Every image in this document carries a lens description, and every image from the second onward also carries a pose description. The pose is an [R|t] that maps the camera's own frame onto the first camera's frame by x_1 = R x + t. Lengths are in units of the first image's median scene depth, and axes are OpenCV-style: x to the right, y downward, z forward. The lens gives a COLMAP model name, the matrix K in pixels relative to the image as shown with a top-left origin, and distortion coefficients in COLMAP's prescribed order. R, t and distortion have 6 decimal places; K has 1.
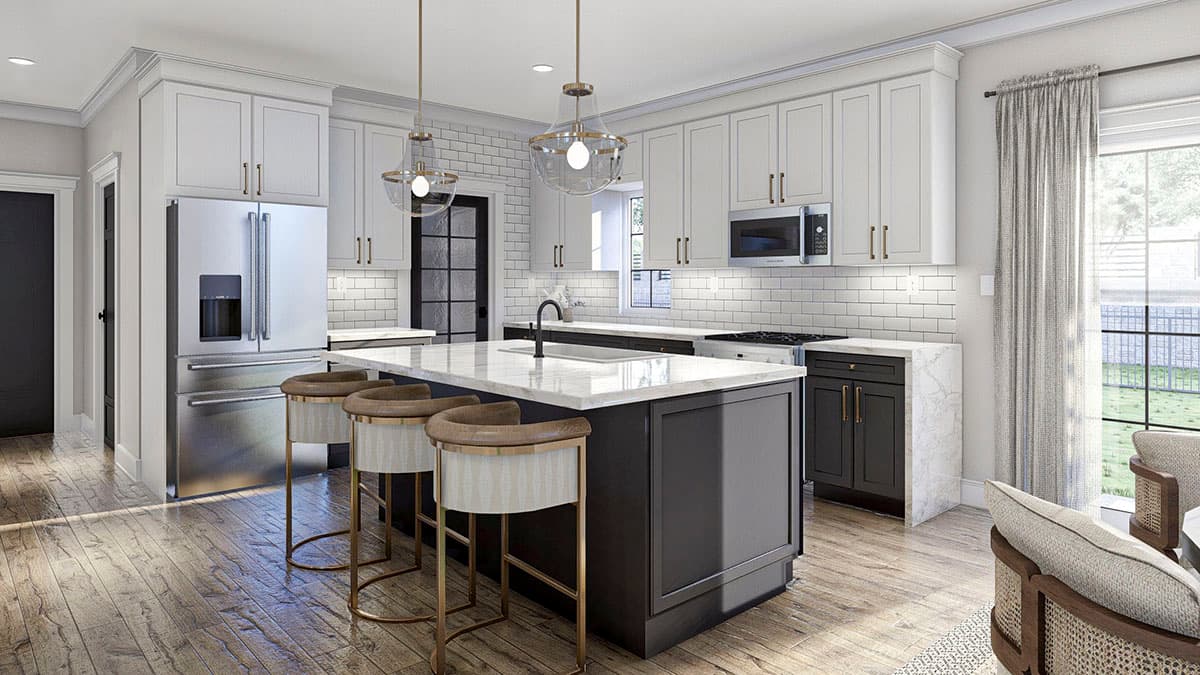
lens RADIAL K [[737.4, 0, 600.1], [0, 737.4, 275.1], [0, 0, 1]] dist [0.000942, 0.000700]
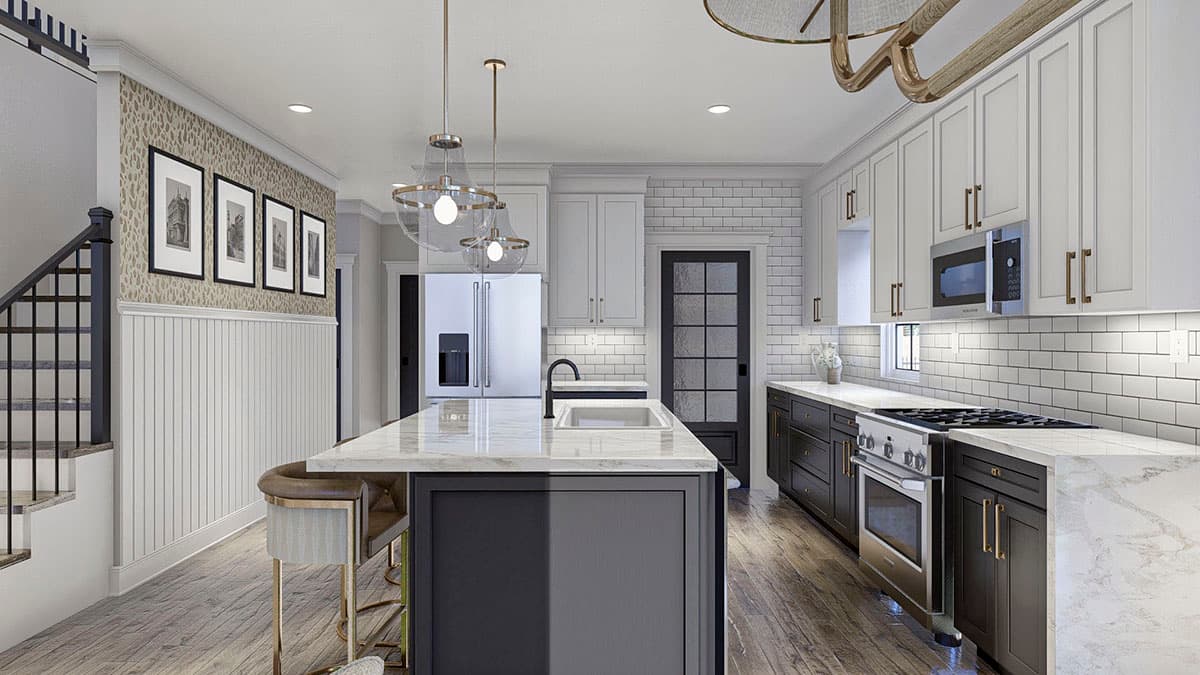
lens RADIAL K [[691.4, 0, 603.9], [0, 691.4, 337.0], [0, 0, 1]] dist [-0.002272, 0.000649]
pose [[0.746206, -0.000236, -0.665715, 0.414264], [0.006494, 0.999955, 0.006924, -0.000521], [0.665683, -0.009490, 0.746174, 0.268584]]
